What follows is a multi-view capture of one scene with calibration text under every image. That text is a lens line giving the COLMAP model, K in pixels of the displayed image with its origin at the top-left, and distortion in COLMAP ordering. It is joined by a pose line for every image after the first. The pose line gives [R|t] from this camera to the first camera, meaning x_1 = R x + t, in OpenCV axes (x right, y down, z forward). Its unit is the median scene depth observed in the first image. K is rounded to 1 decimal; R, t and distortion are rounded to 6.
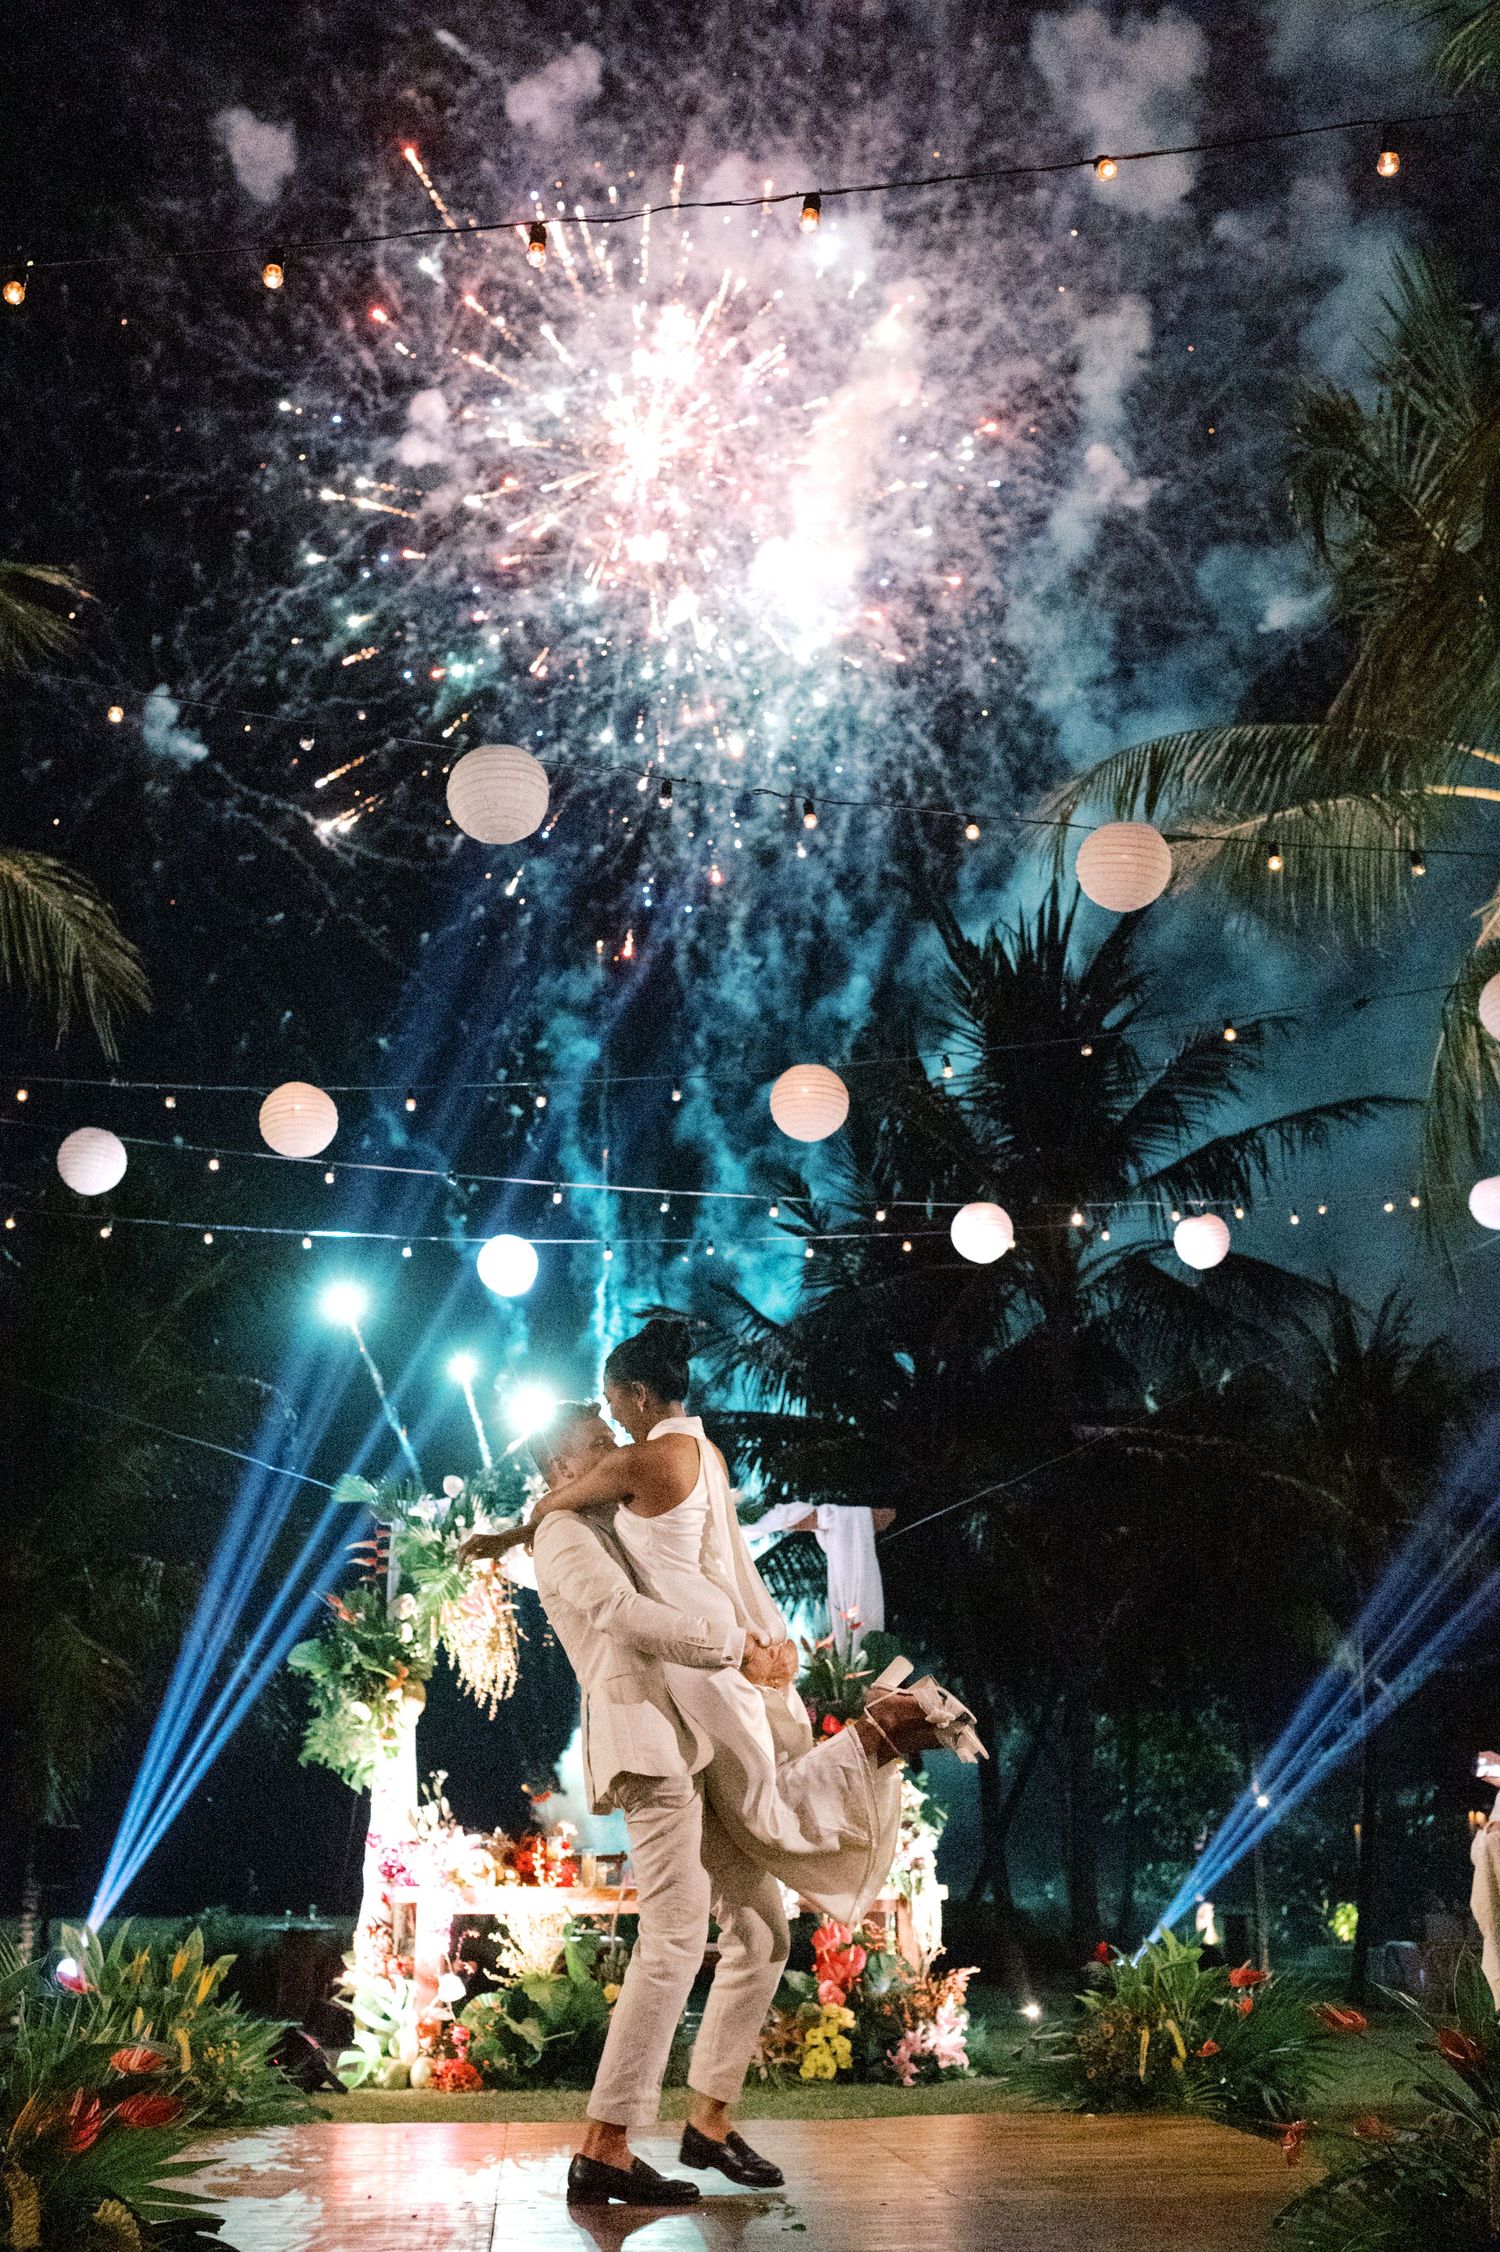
lens RADIAL K [[2239.2, 0, 740.7], [0, 2239.2, 1123.3], [0, 0, 1]] dist [-0.003442, 0.000000]
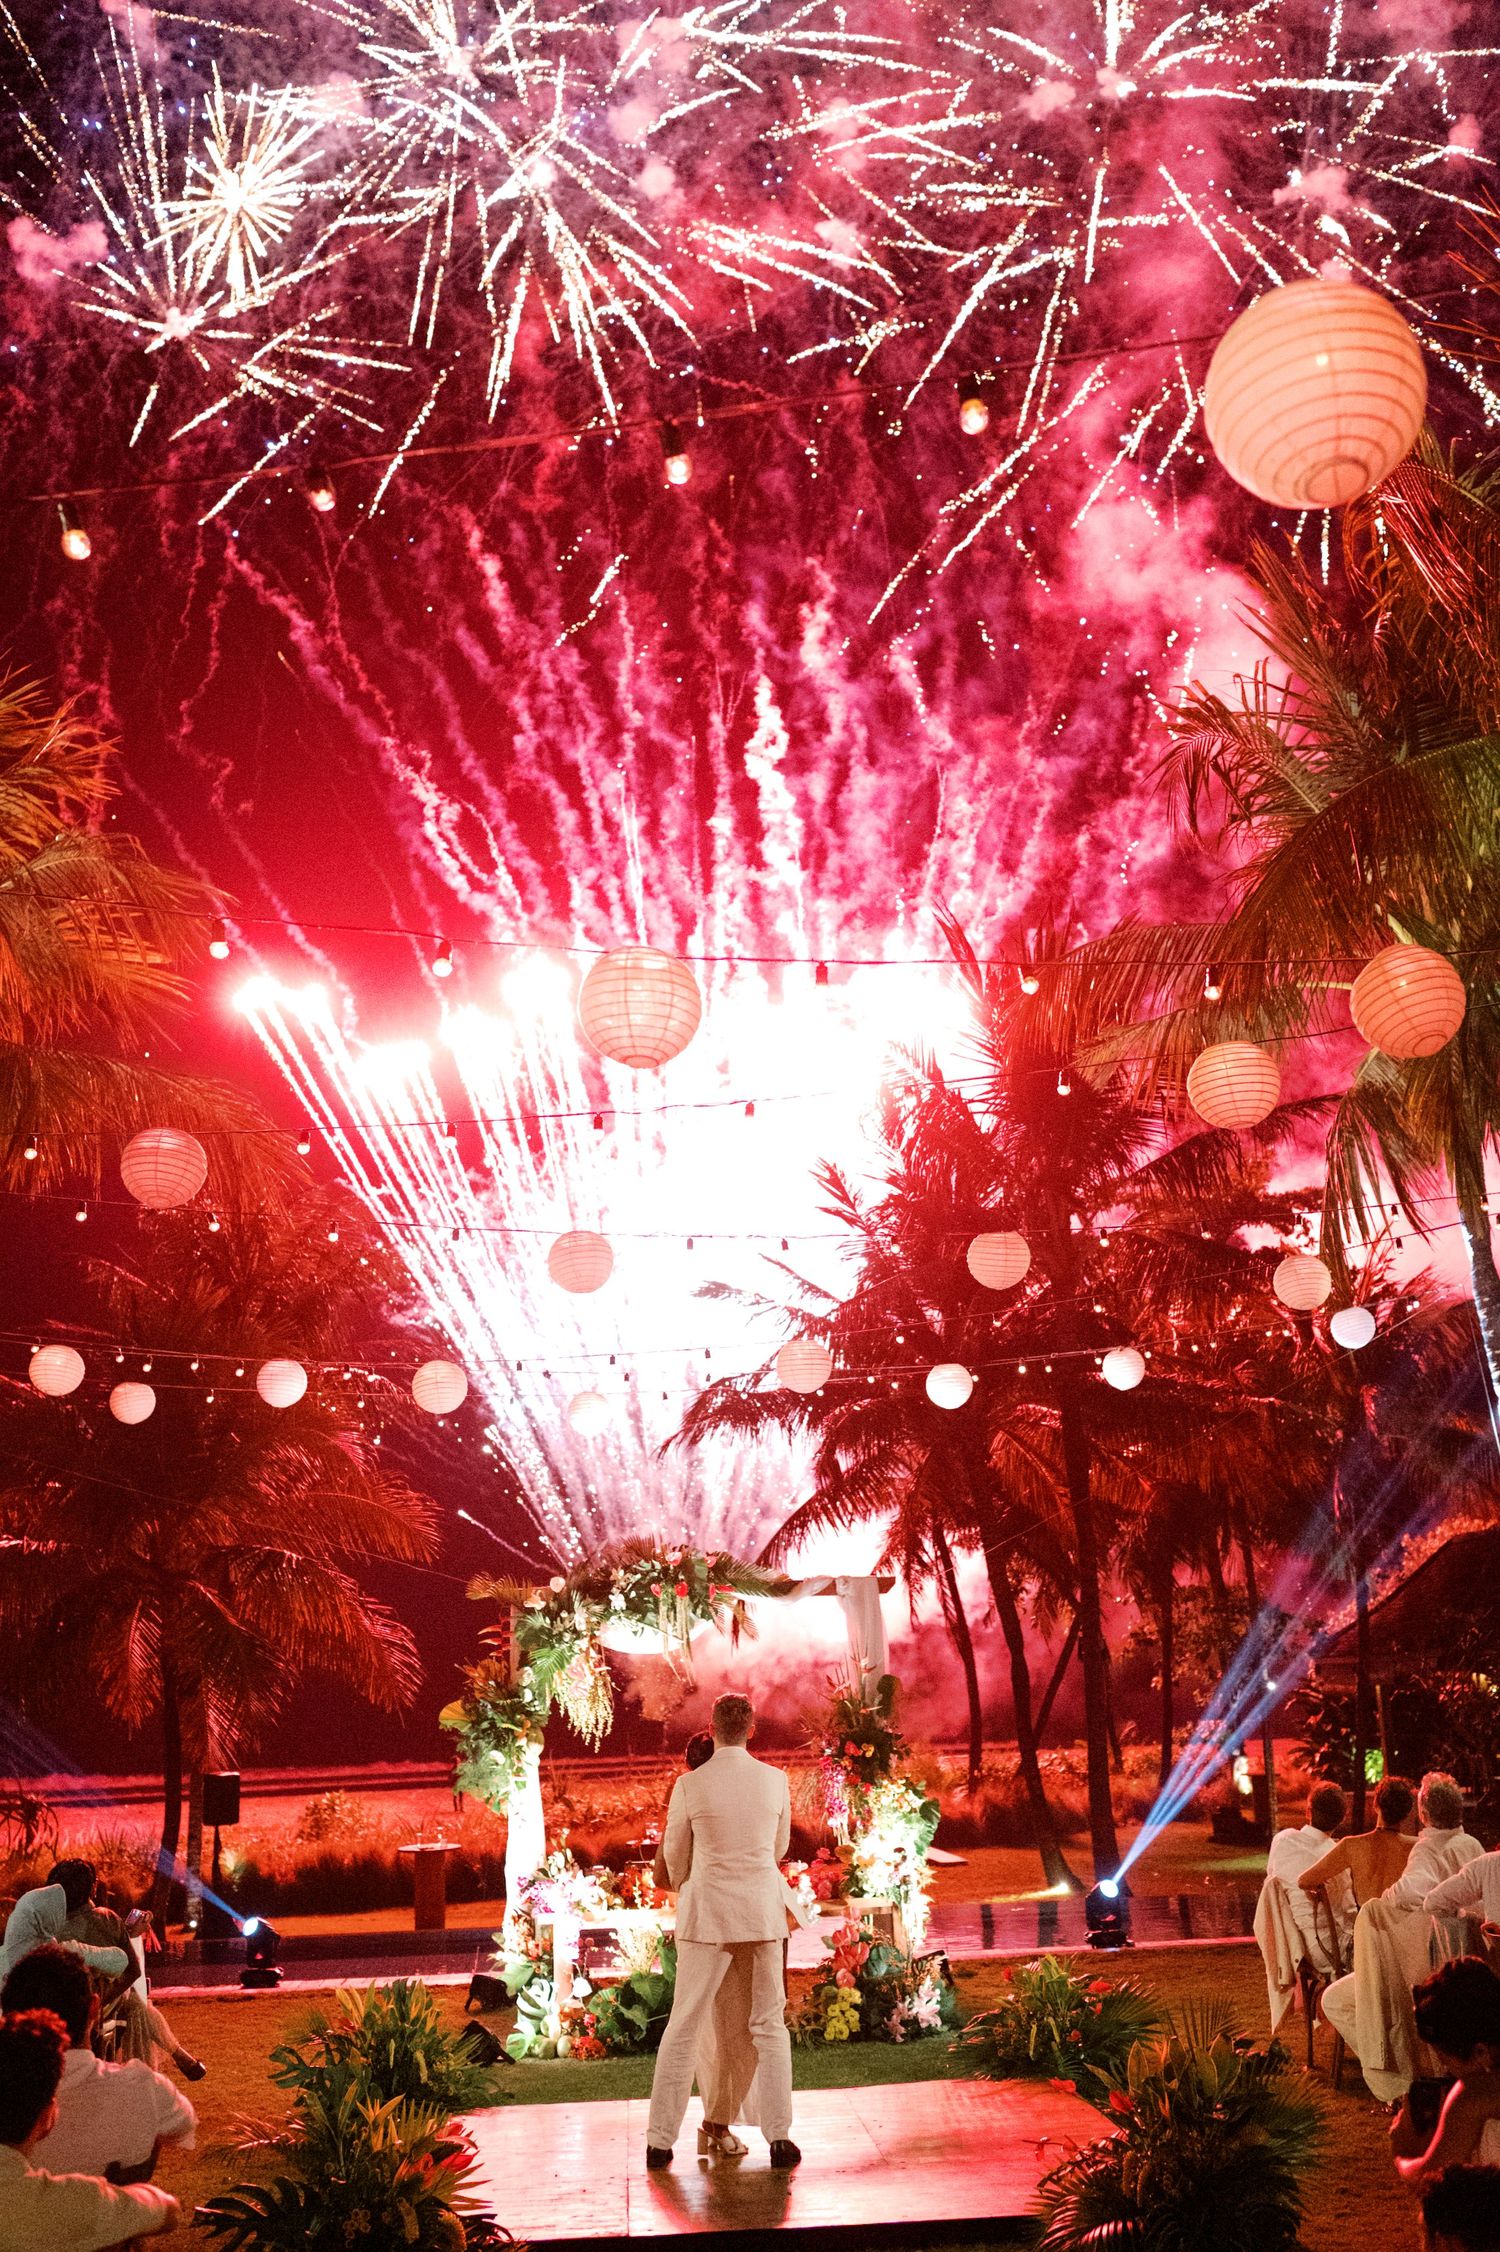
lens RADIAL K [[2239.2, 0, 770.6], [0, 2239.2, 1120.5], [0, 0, 1]] dist [-0.003442, 0.000000]
pose [[0.998965, -0.043526, -0.013222, 0.030631], [0.044335, 0.996650, 0.068724, -0.224310], [0.010186, -0.069239, 0.997548, -0.339981]]
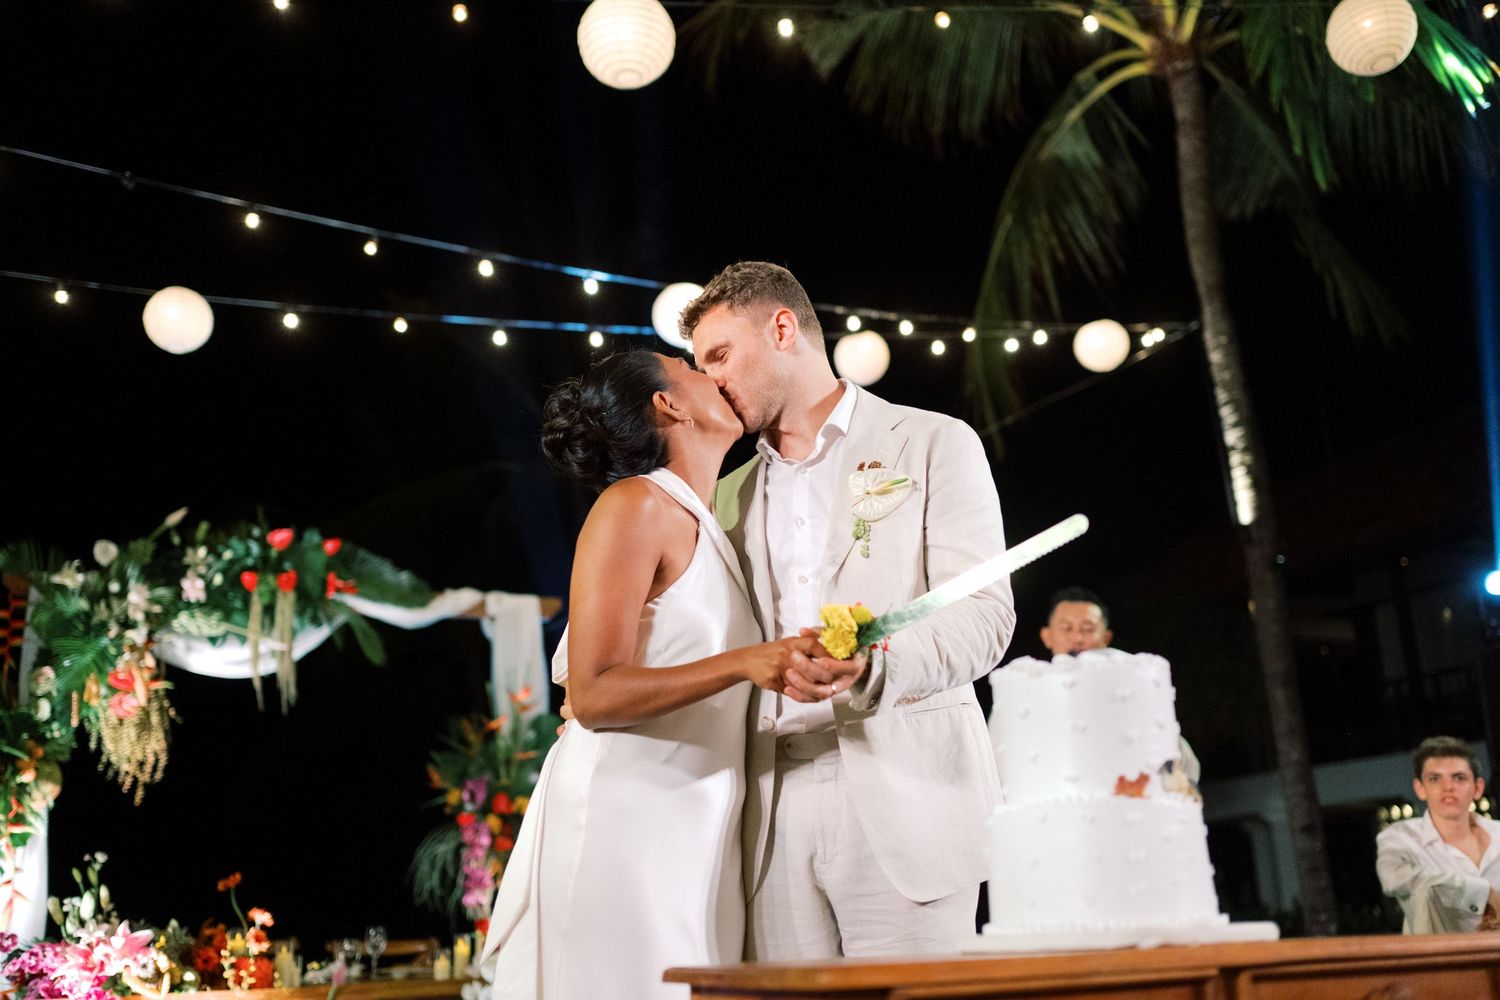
lens RADIAL K [[1491.5, 0, 752.8], [0, 1491.5, 500.9], [0, 0, 1]] dist [-0.003442, 0.000000]
pose [[0.950660, 0.048657, 0.306396, -0.073834], [-0.062536, 0.997406, 0.035639, 0.117982], [-0.303868, -0.053042, 0.951237, 0.388510]]
